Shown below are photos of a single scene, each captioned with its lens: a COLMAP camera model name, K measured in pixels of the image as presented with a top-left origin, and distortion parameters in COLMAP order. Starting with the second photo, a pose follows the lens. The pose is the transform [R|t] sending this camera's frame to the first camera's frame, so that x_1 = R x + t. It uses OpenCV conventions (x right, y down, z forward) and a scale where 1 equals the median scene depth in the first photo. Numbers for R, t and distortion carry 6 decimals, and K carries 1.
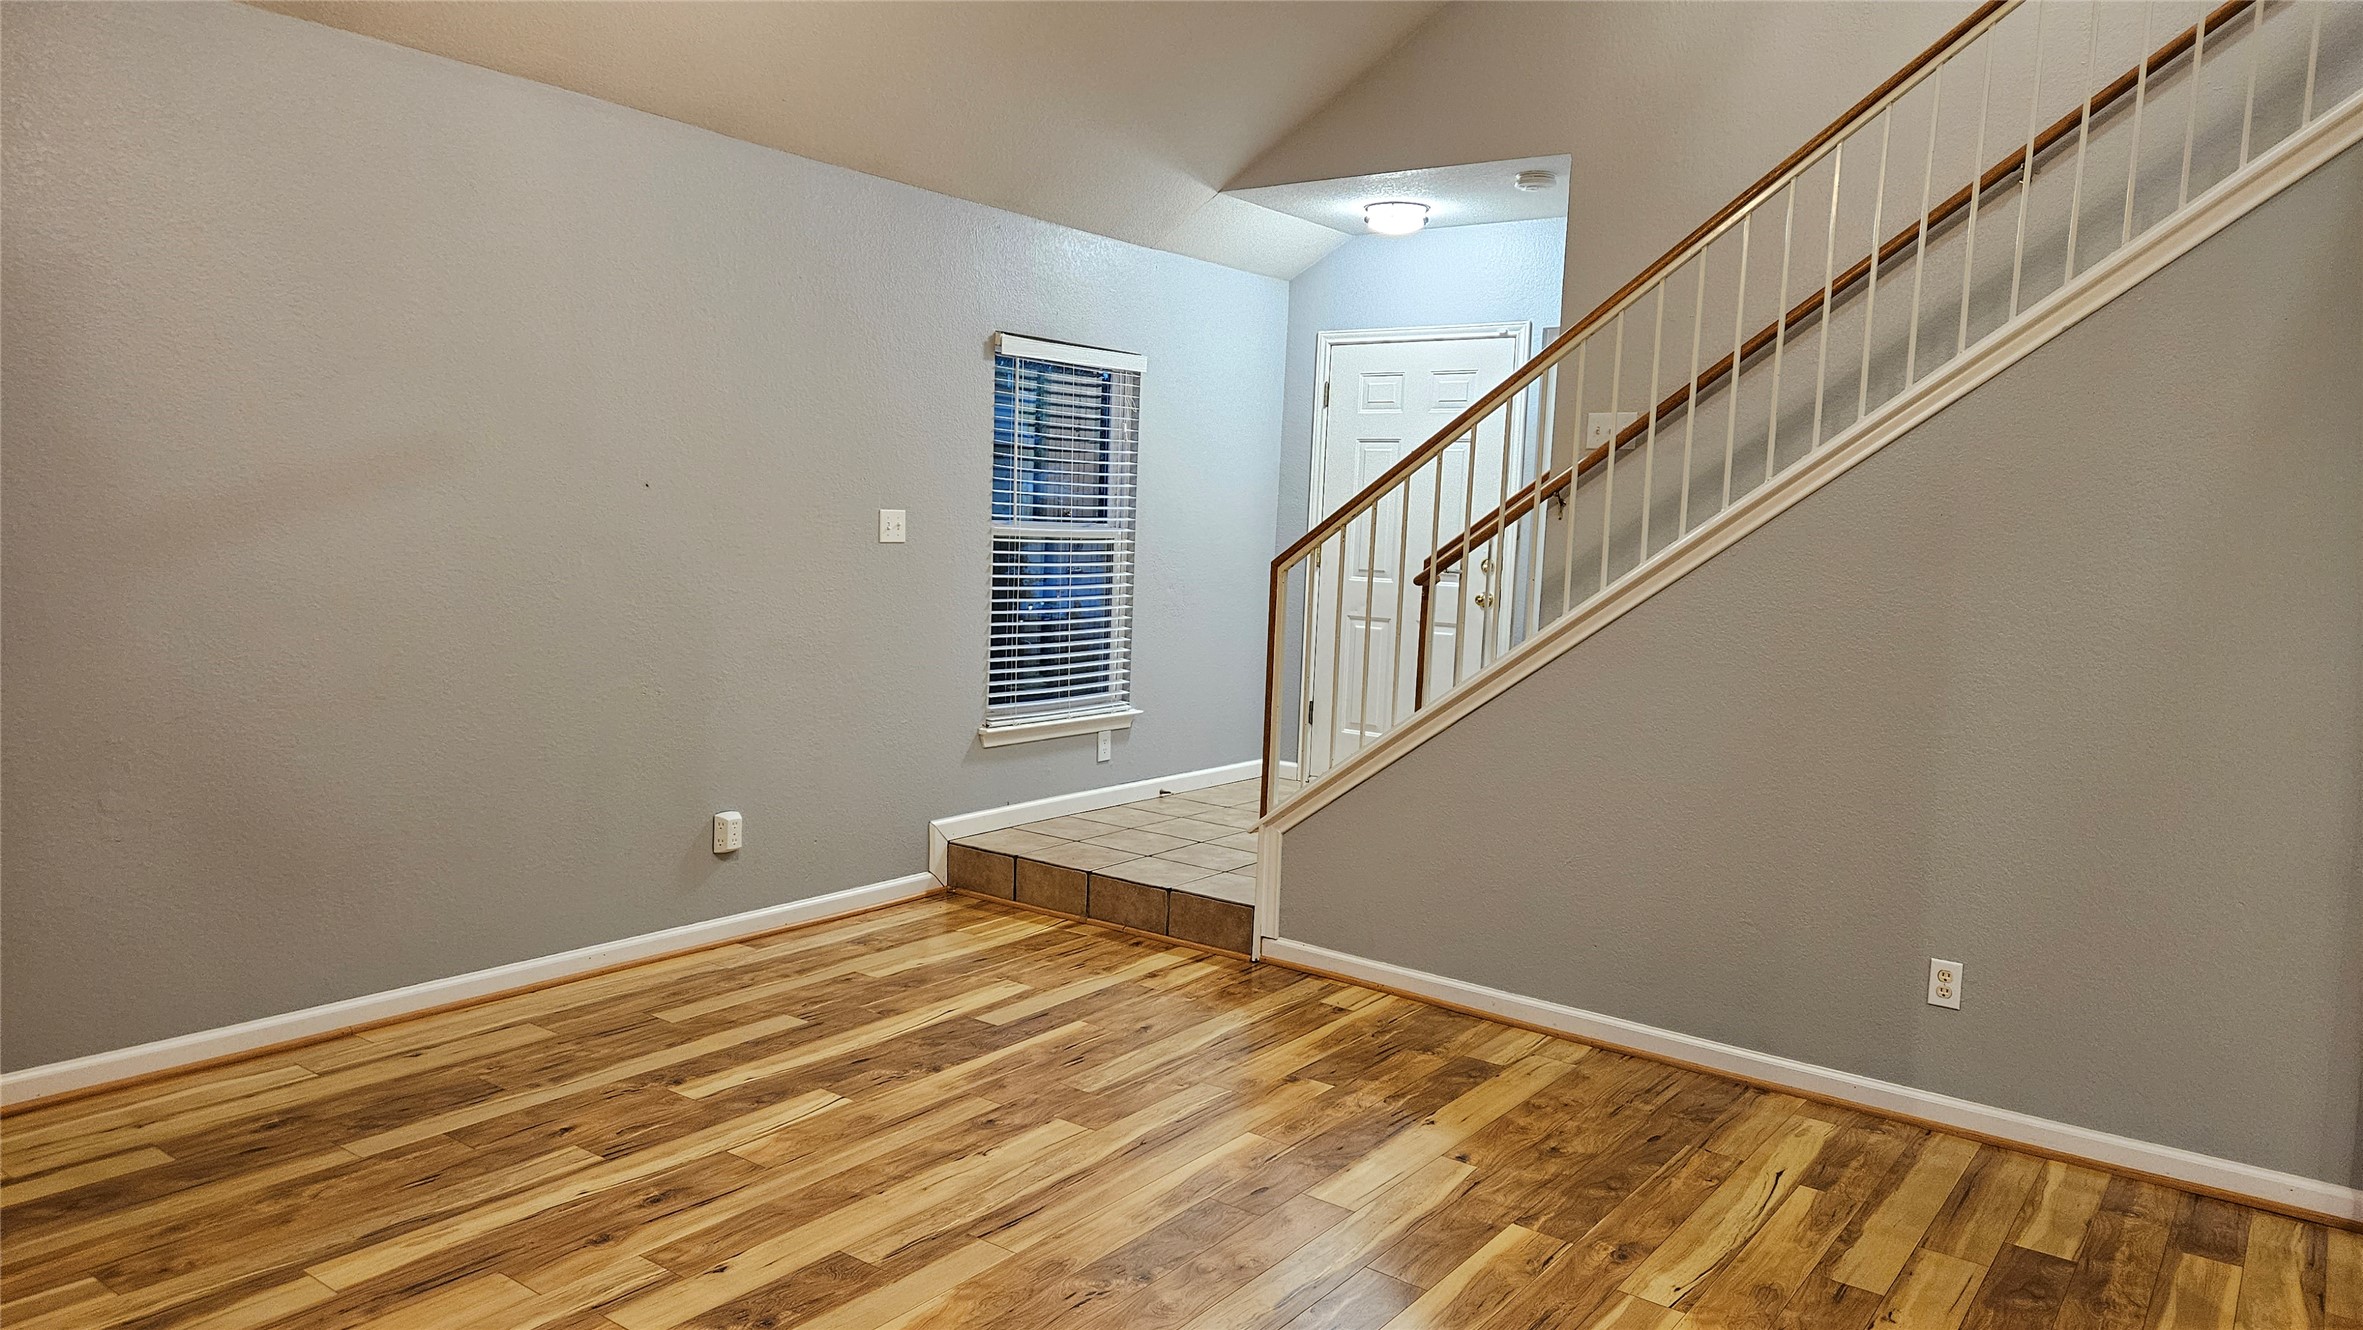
lens RADIAL K [[1560.3, 0, 1164.9], [0, 1560.3, 671.6], [0, 0, 1]] dist [0.089525, -0.078977]
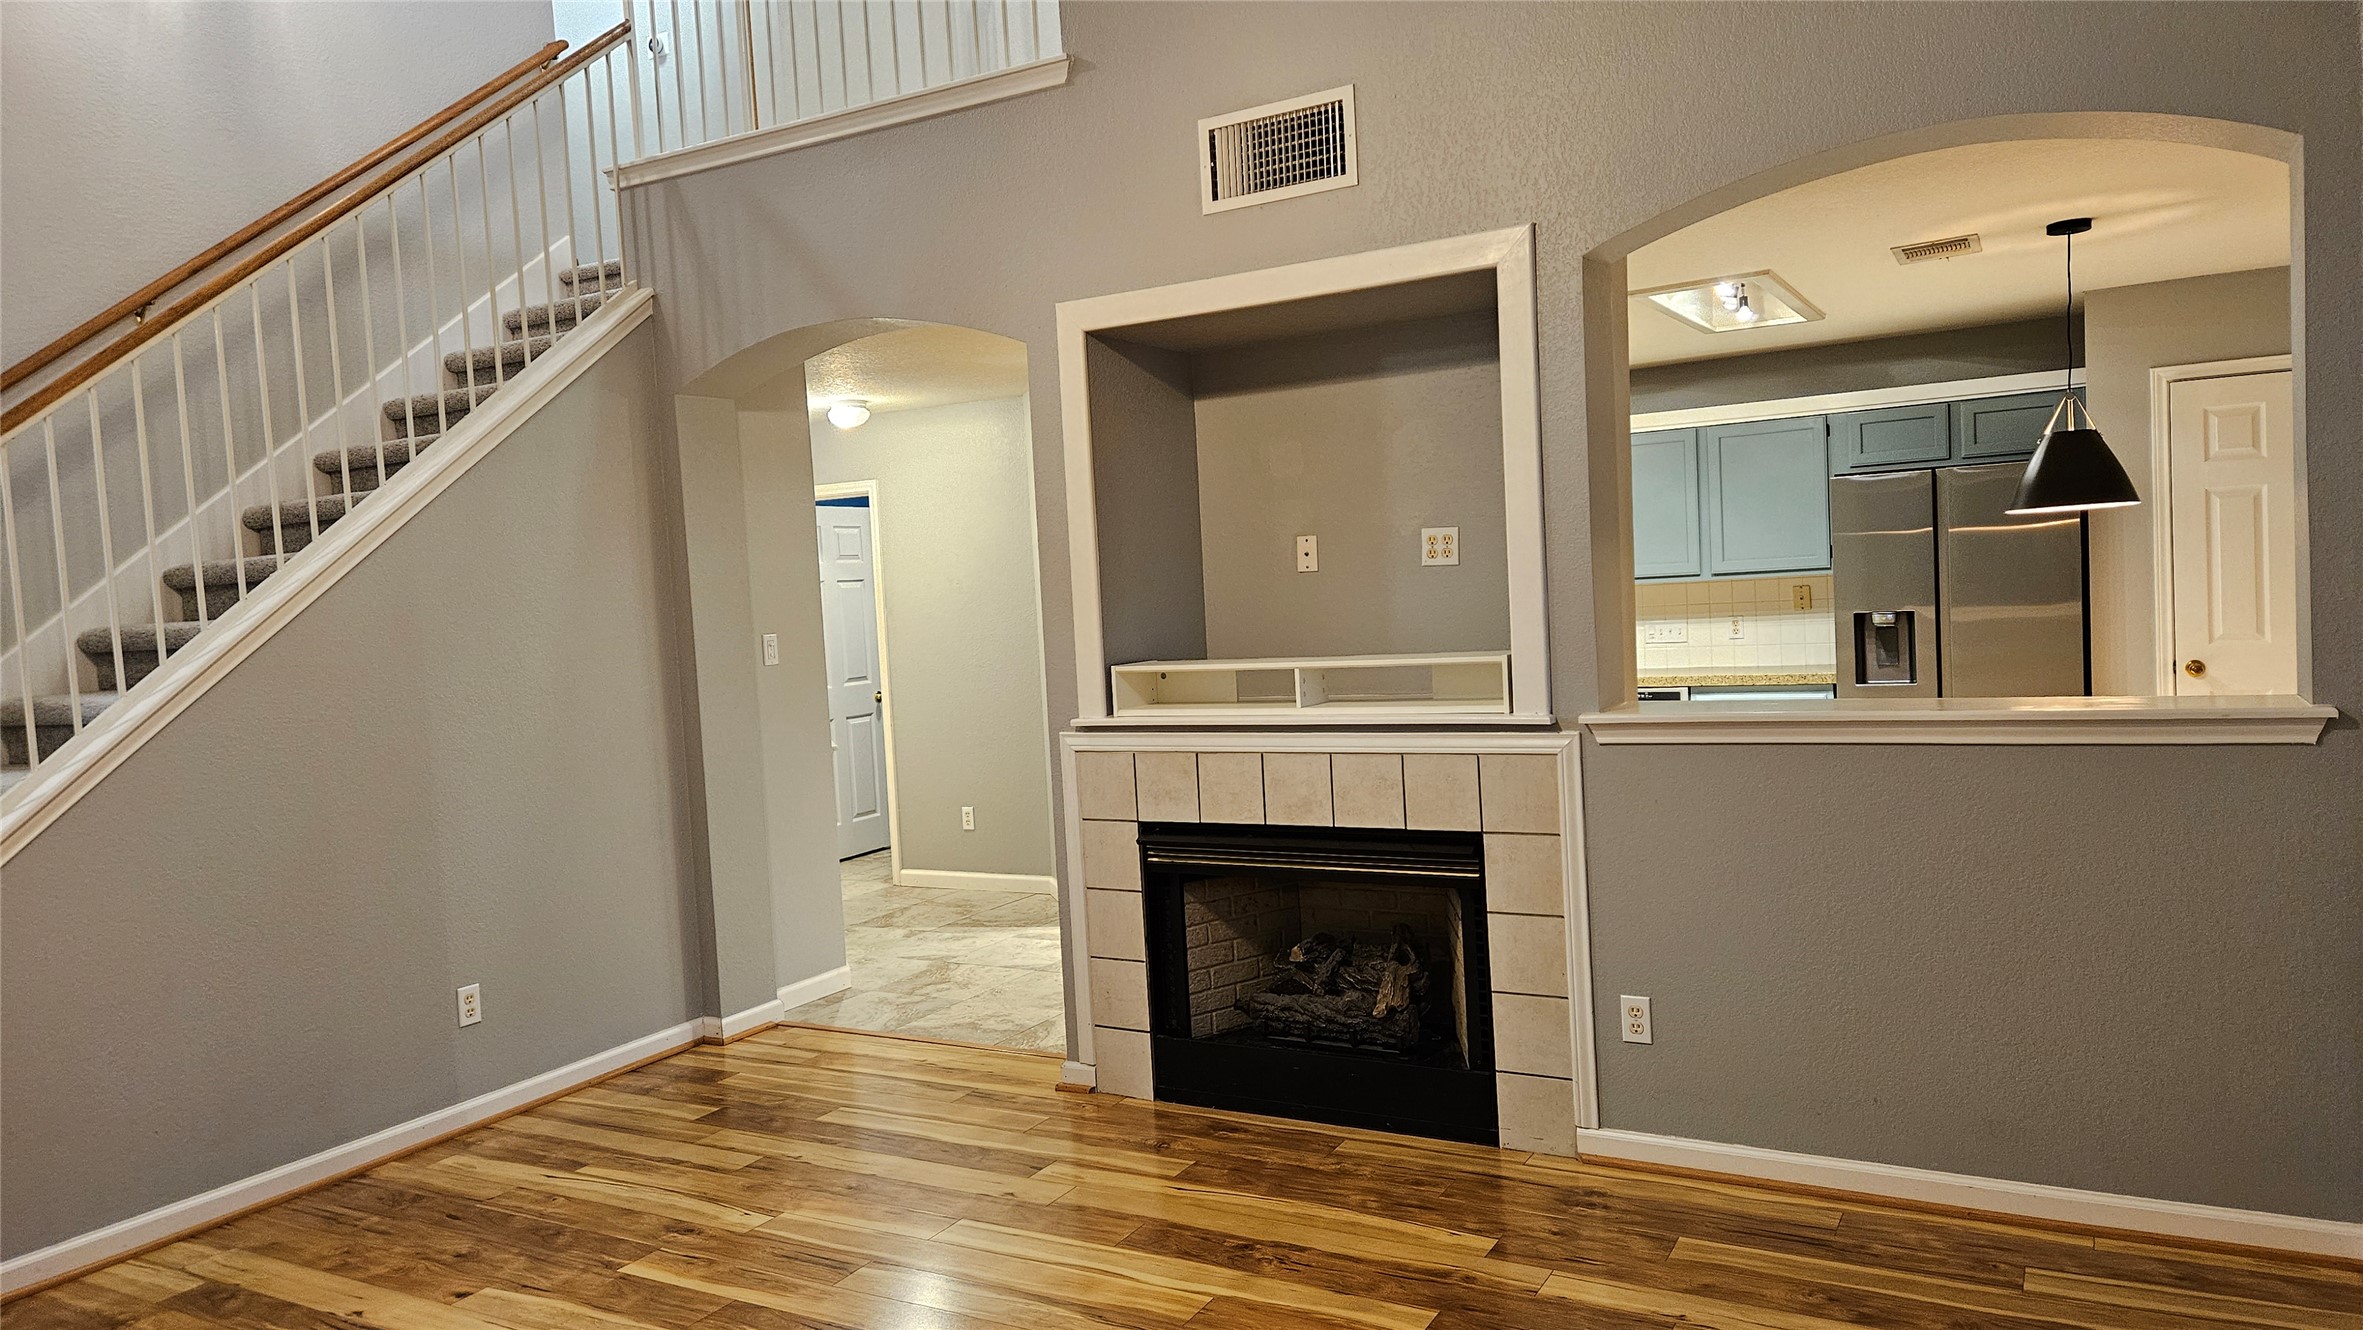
lens RADIAL K [[1560.3, 0, 1164.9], [0, 1560.3, 671.6], [0, 0, 1]] dist [0.089525, -0.078977]
pose [[-0.113157, -0.089788, 0.989512, -0.754164], [0.146243, 0.983556, 0.105971, -0.106038], [-0.982755, 0.156701, -0.098165, 0.567843]]
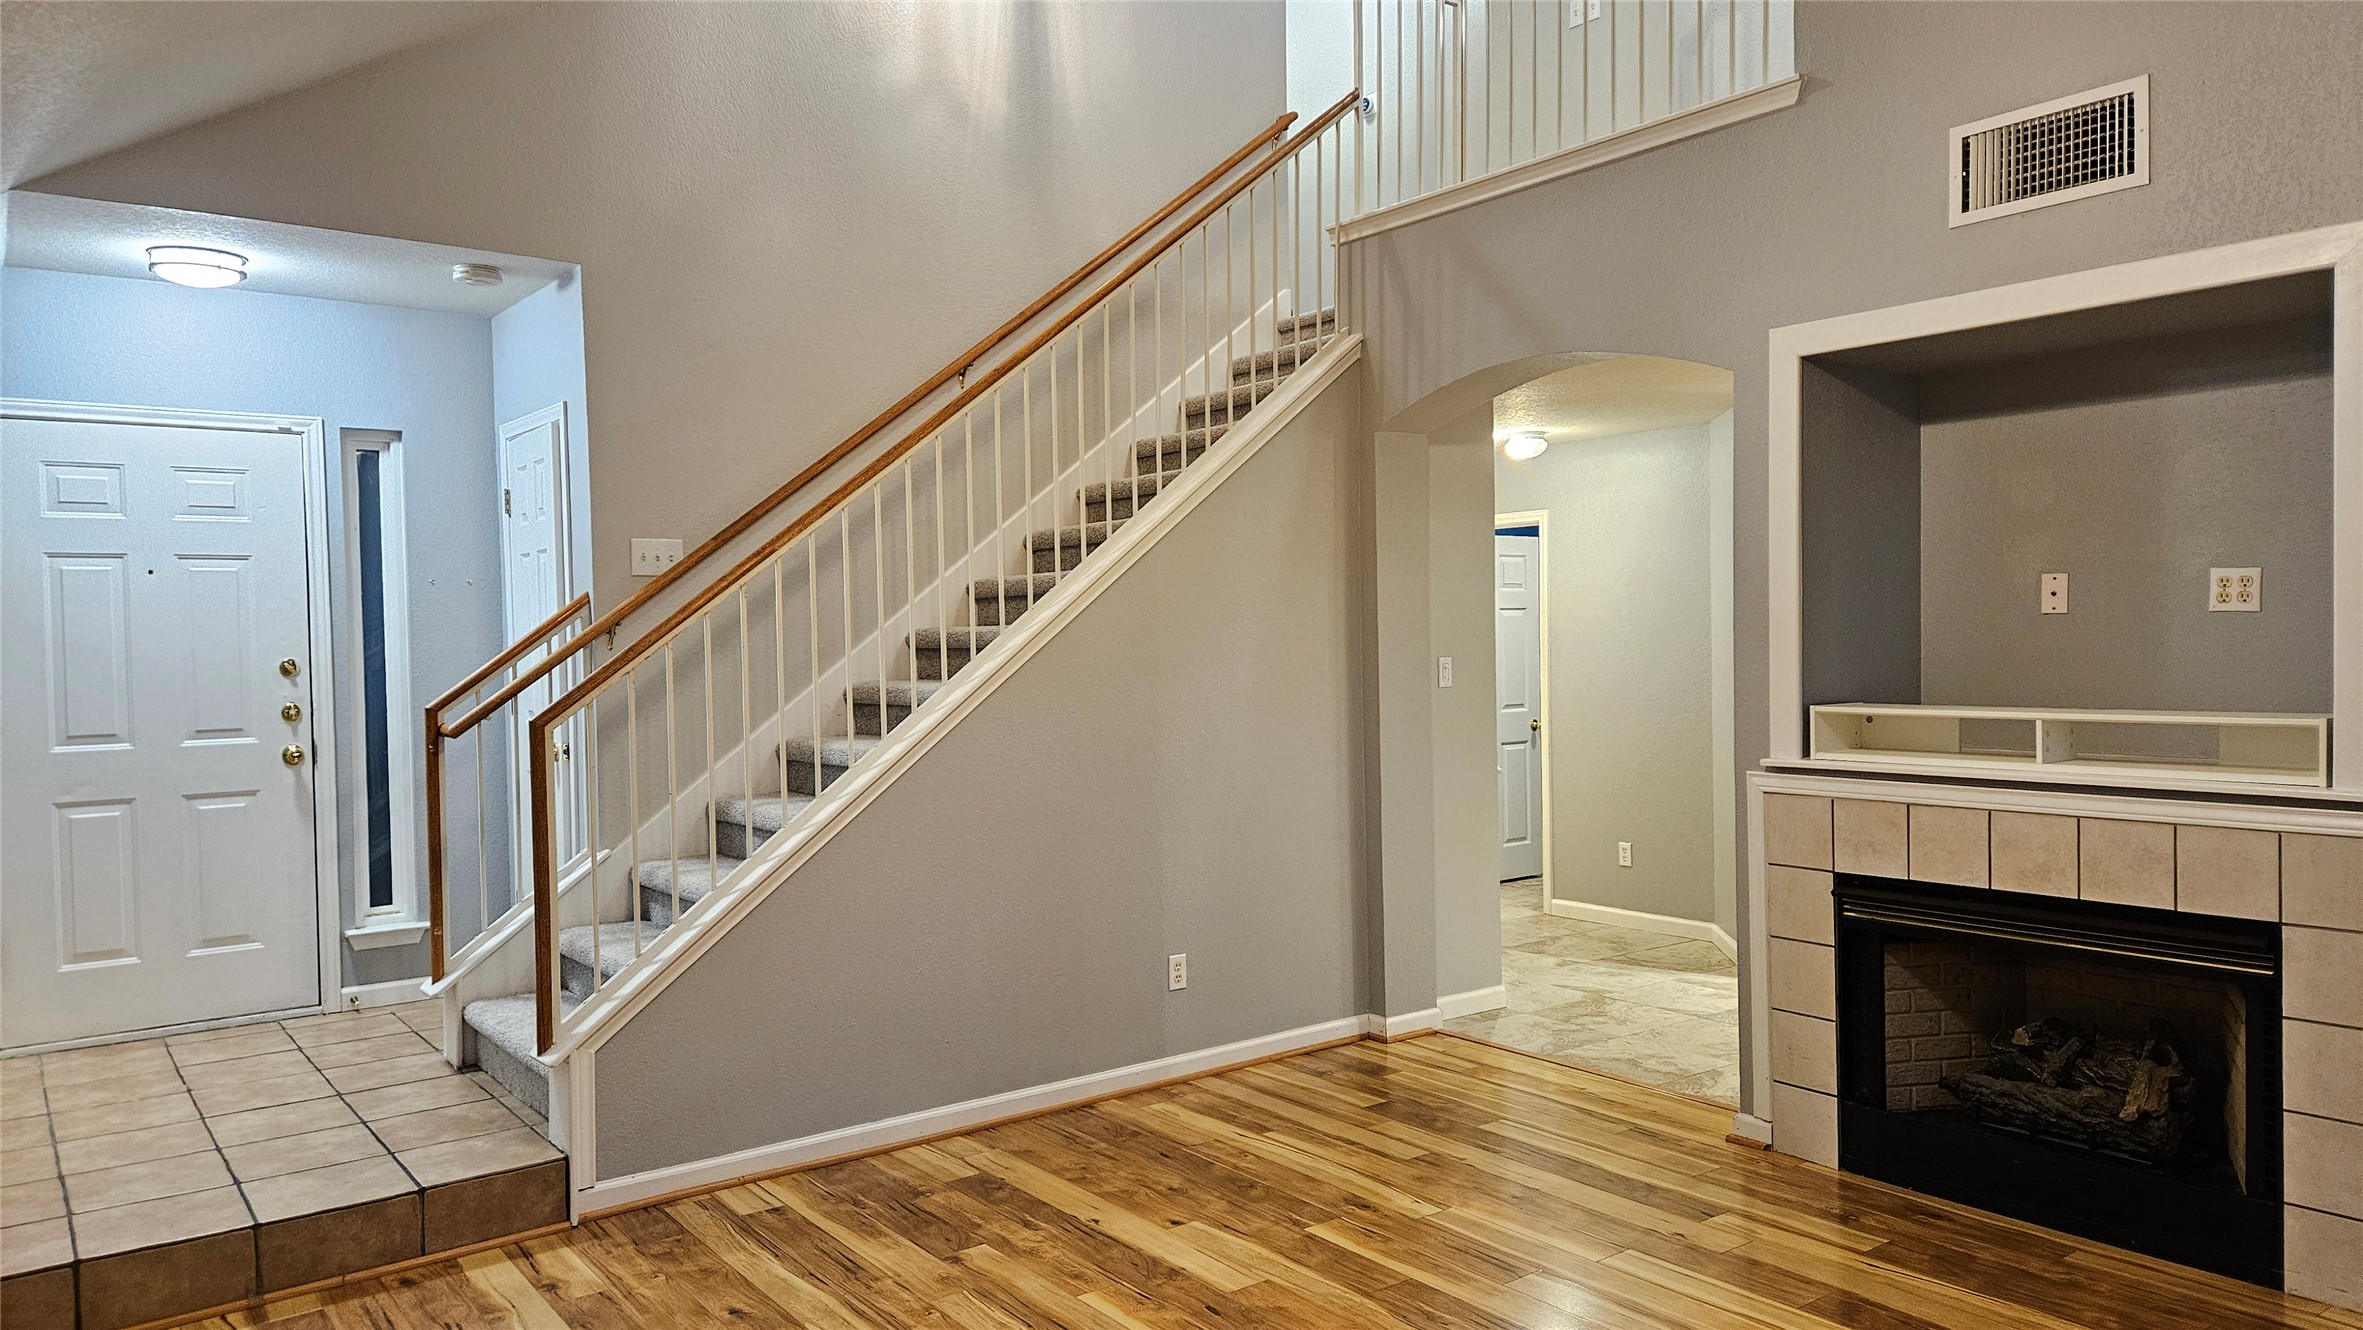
lens RADIAL K [[1560.3, 0, 1164.9], [0, 1560.3, 671.6], [0, 0, 1]] dist [0.089525, -0.078977]
pose [[0.285106, -0.067317, 0.956129, -0.800381], [0.121387, 0.992035, 0.033649, -0.109977], [-0.950779, 0.106468, 0.291007, 0.599232]]
